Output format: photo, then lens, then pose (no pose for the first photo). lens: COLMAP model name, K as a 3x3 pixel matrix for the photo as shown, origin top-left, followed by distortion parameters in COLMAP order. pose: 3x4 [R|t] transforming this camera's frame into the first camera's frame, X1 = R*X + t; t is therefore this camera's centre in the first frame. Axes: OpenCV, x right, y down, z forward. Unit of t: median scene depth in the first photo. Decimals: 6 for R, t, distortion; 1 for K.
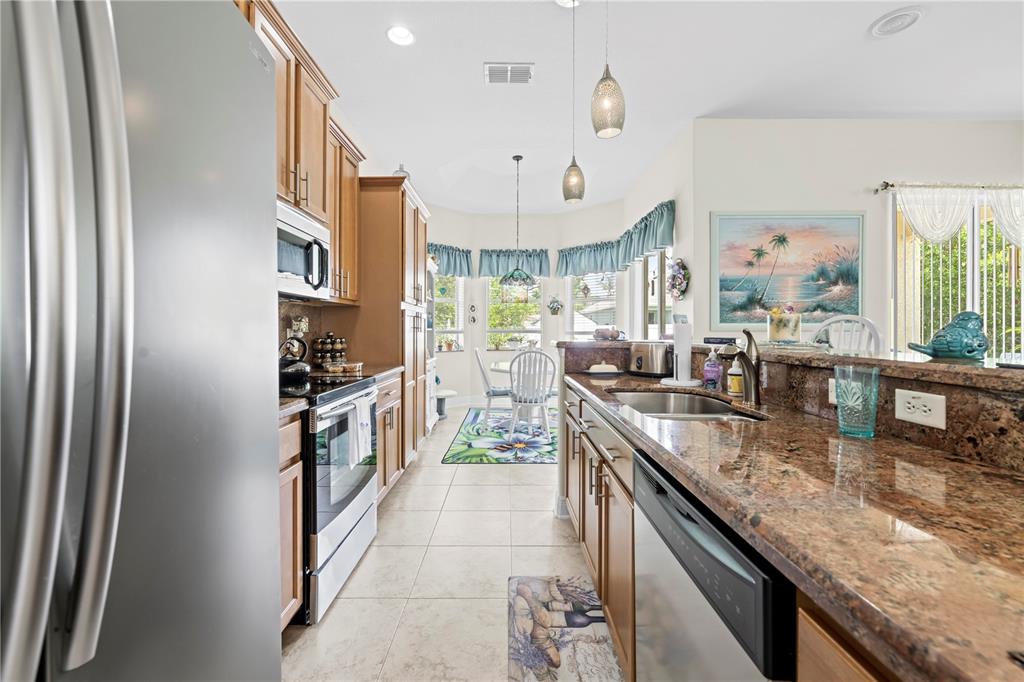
lens RADIAL K [[422.6, 0, 511.5], [0, 422.6, 327.1], [0, 0, 1]] dist [0.000537, 0.000020]
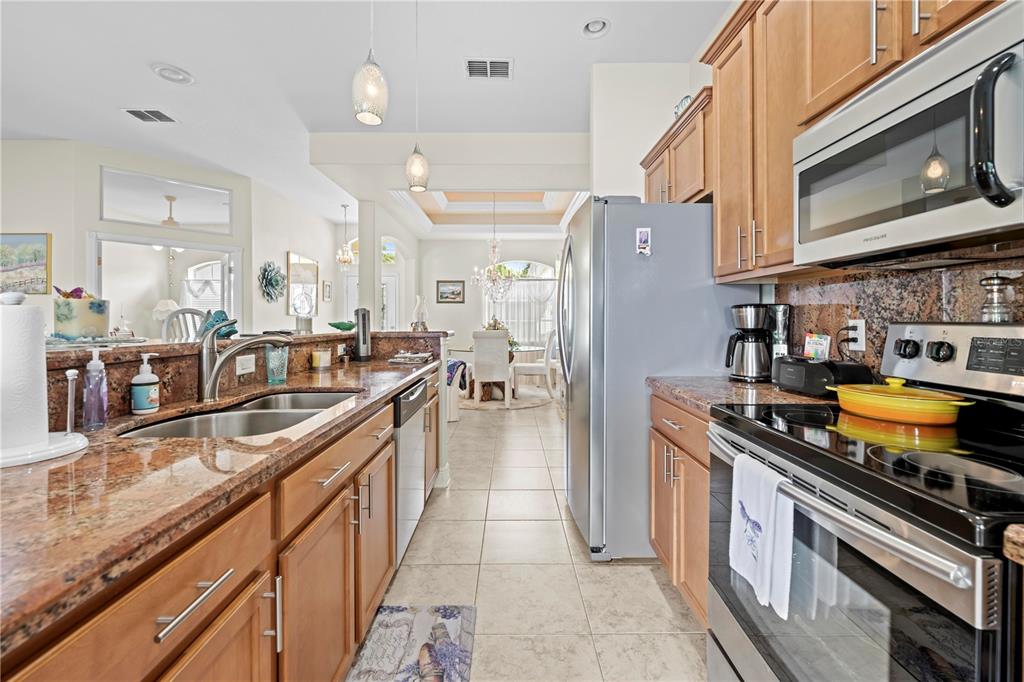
lens RADIAL K [[417.2, 0, 511.6], [0, 417.2, 325.4], [0, 0, 1]] dist [-0.001021, 0.000156]
pose [[-1.000000, -0.000555, 0.000009, -0.040557], [-0.000555, 0.999985, 0.005440, 0.004755], [-0.000012, 0.005440, -0.999985, 0.803602]]
